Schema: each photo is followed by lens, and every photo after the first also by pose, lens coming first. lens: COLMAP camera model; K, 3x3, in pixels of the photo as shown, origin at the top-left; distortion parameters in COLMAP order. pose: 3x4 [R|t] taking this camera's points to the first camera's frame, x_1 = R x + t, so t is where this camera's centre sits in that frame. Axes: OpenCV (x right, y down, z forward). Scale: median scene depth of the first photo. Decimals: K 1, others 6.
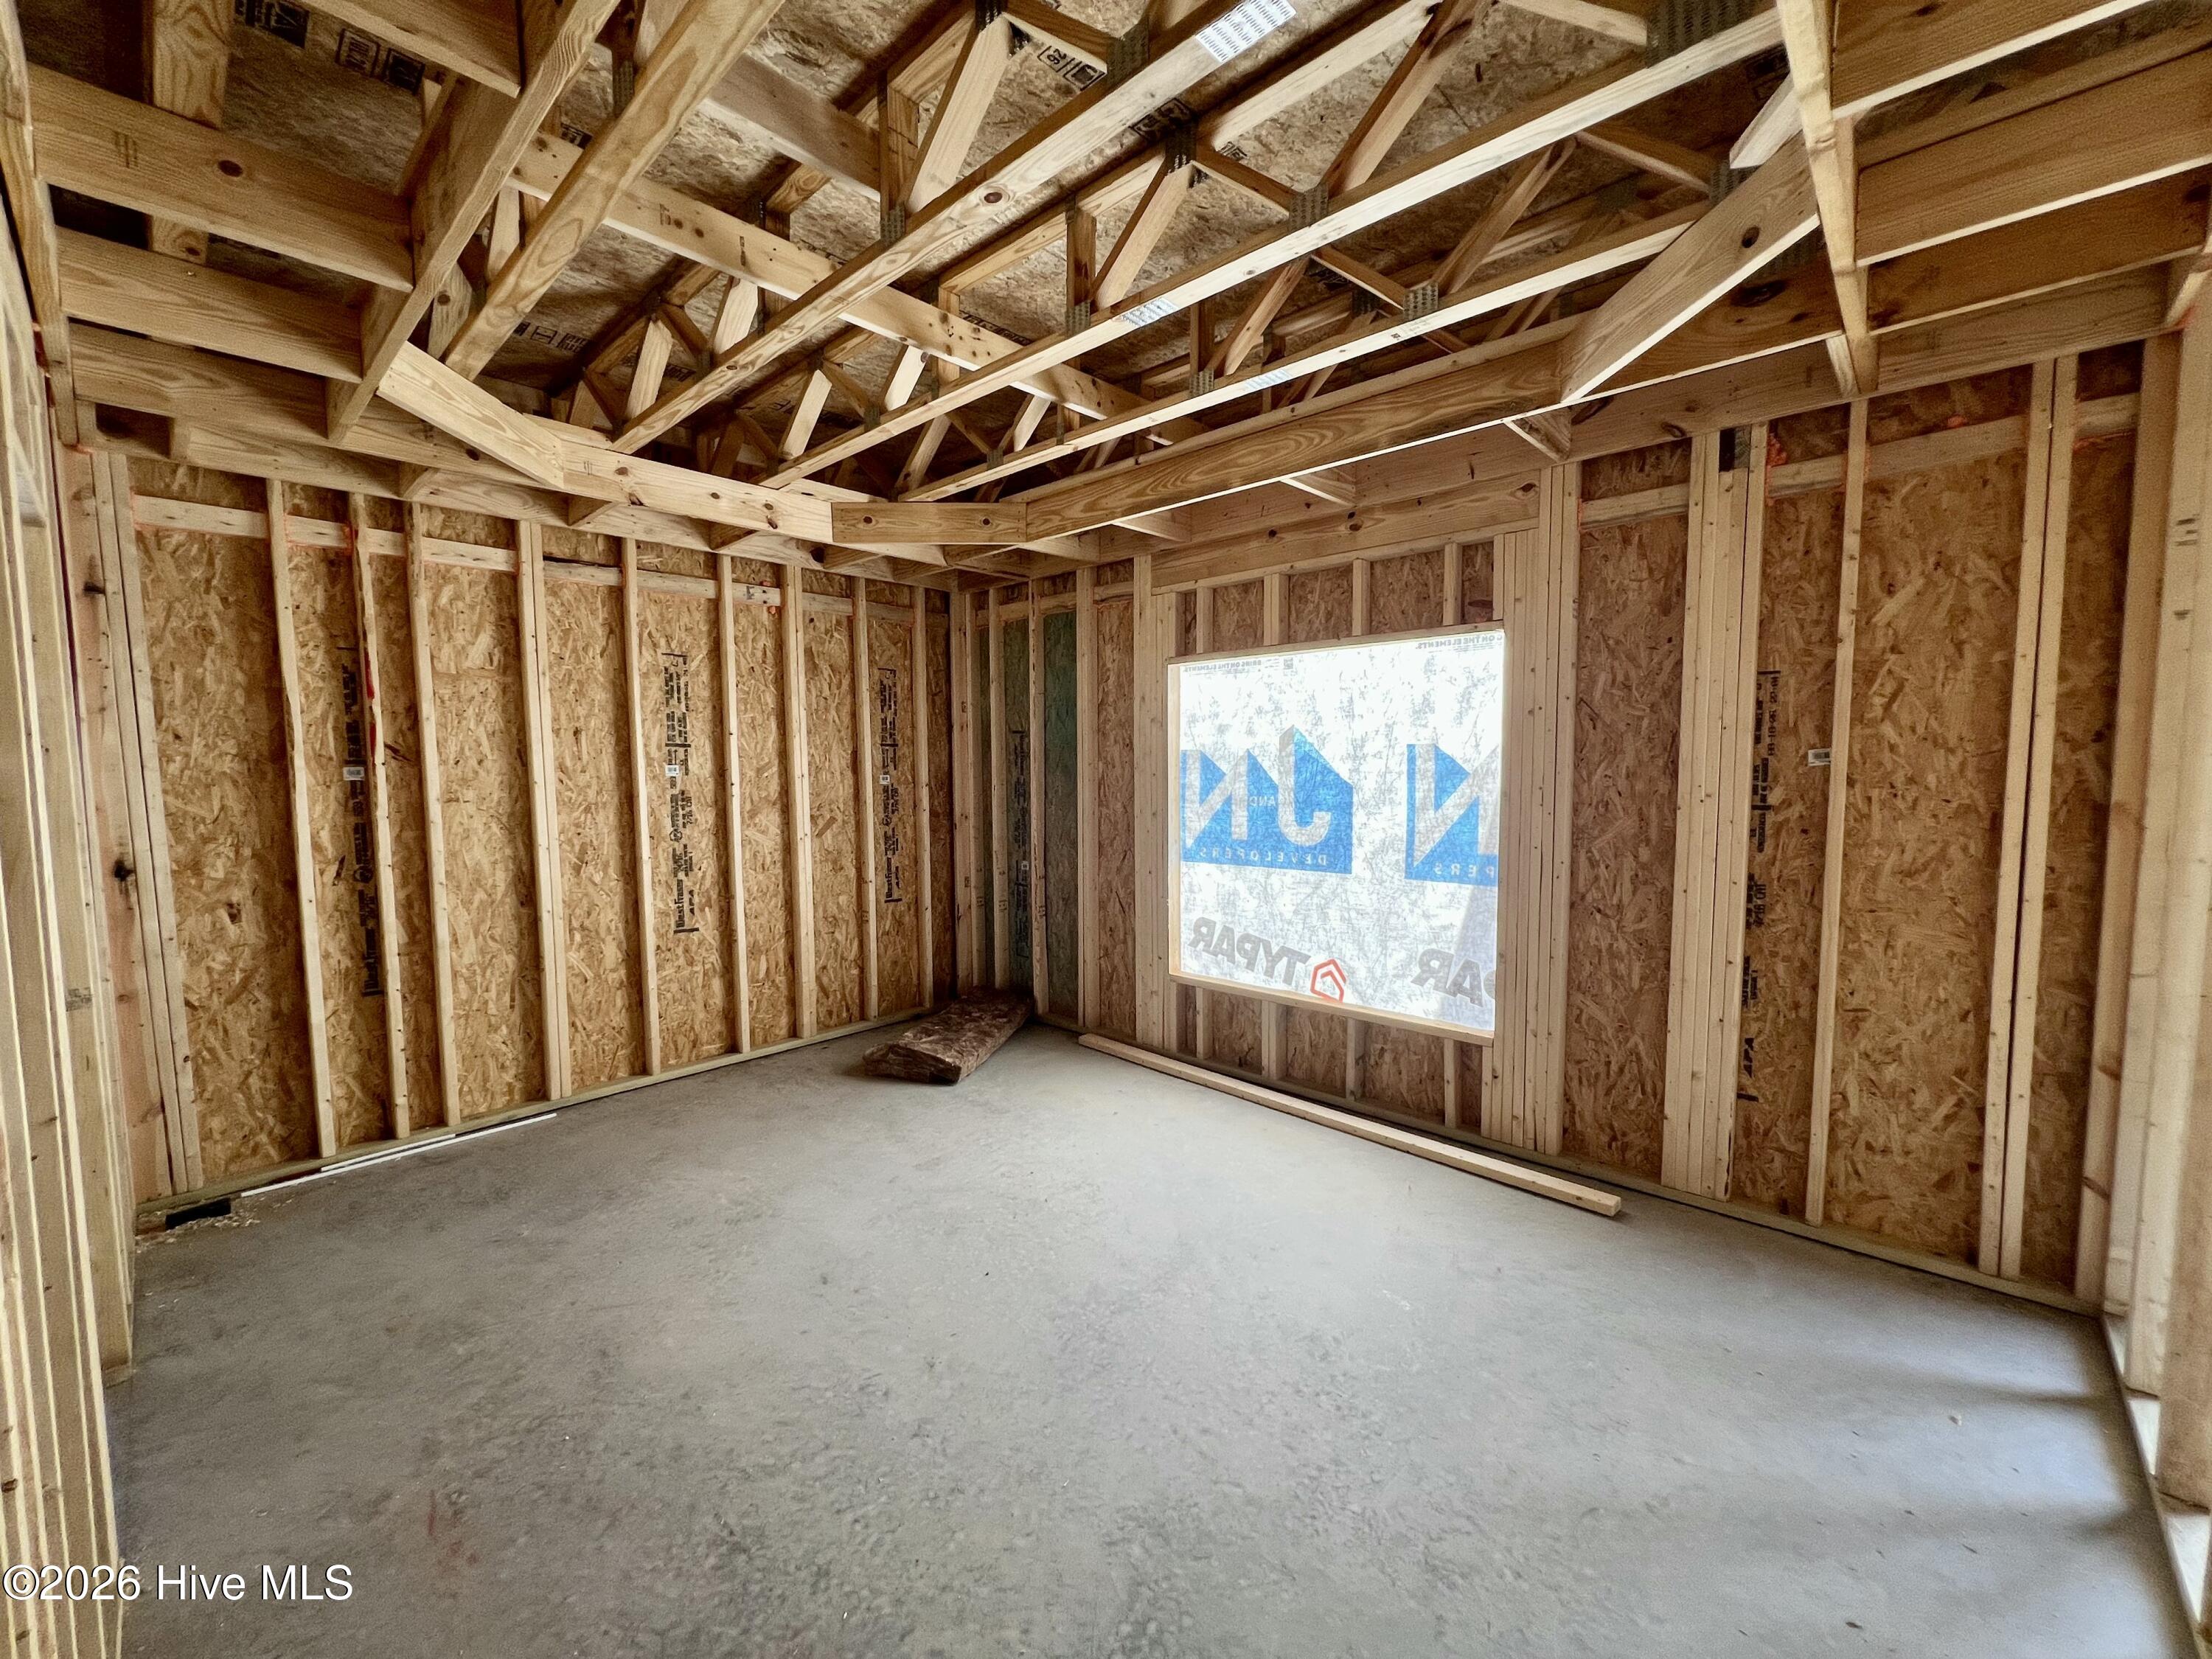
lens RADIAL K [[896.2, 0, 1107.8], [0, 896.2, 828.7], [0, 0, 1]] dist [-0.000957, -0.000079]
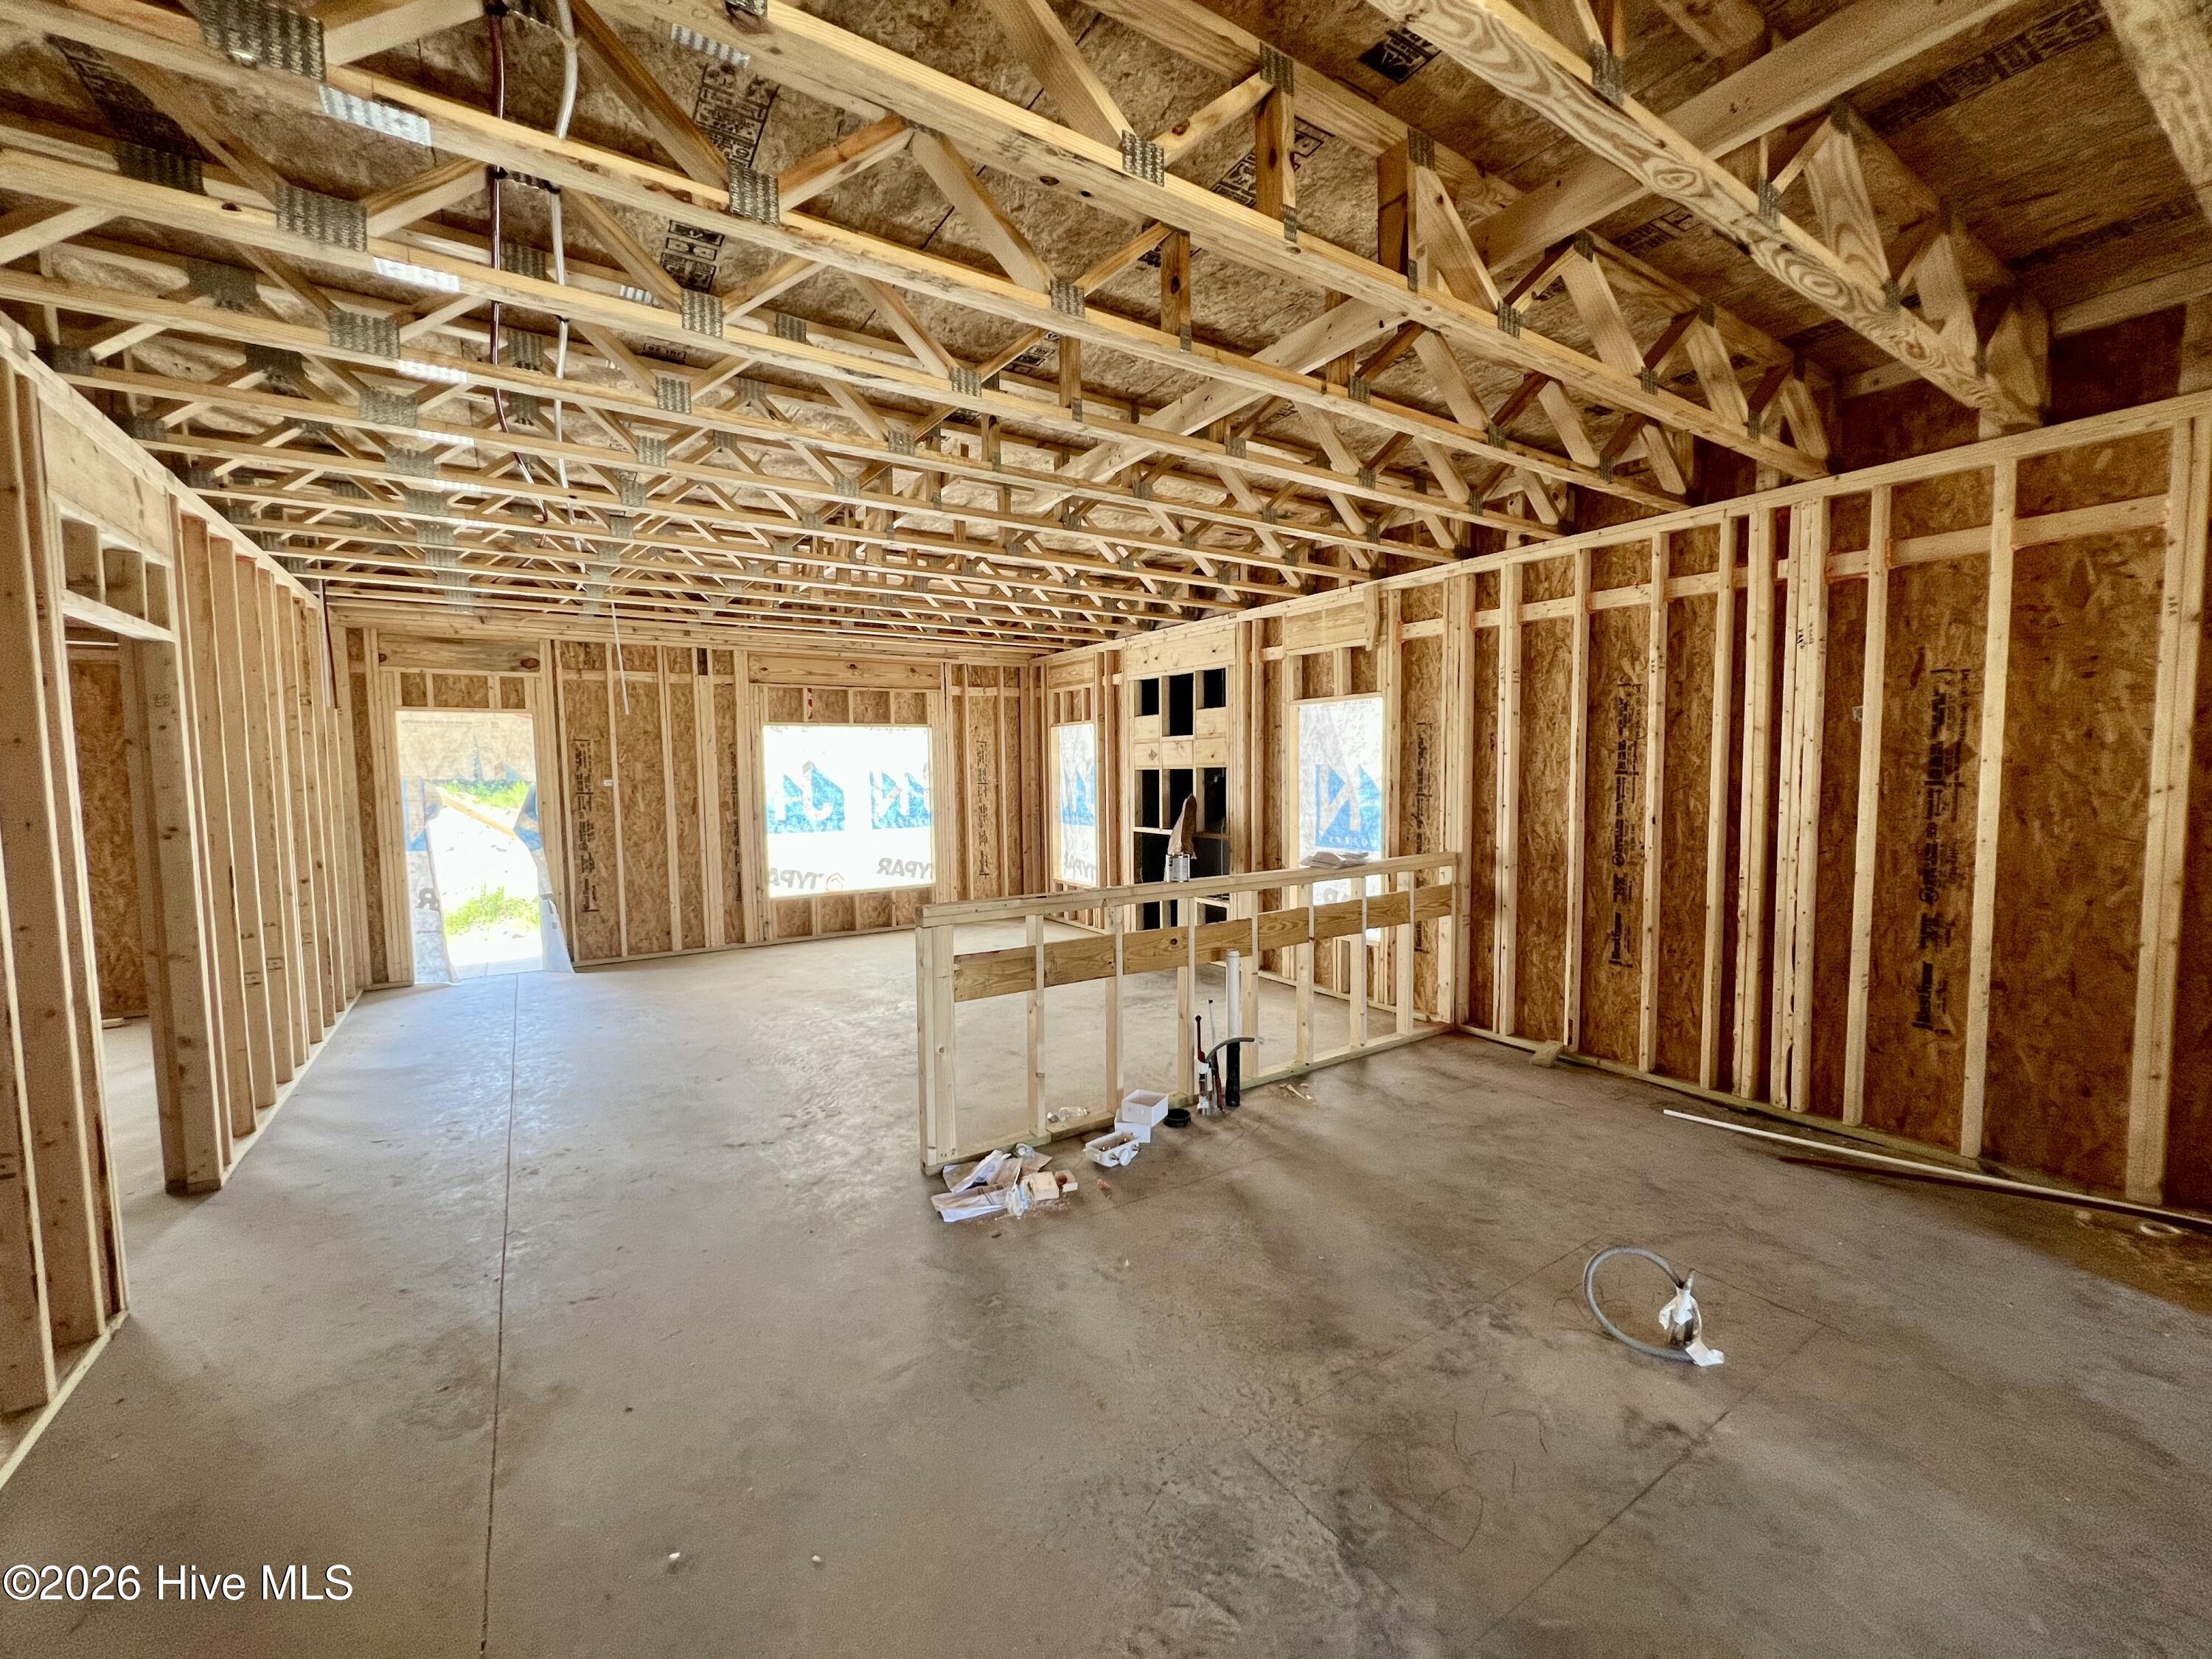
lens RADIAL K [[896.2, 0, 1106.2], [0, 896.2, 830.8], [0, 0, 1]] dist [-0.000957, -0.000079]
pose [[0.244522, -0.062066, 0.967655, -1.574537], [0.079430, 0.995878, 0.043805, 0.007194], [-0.966385, 0.066150, 0.248444, -0.128244]]
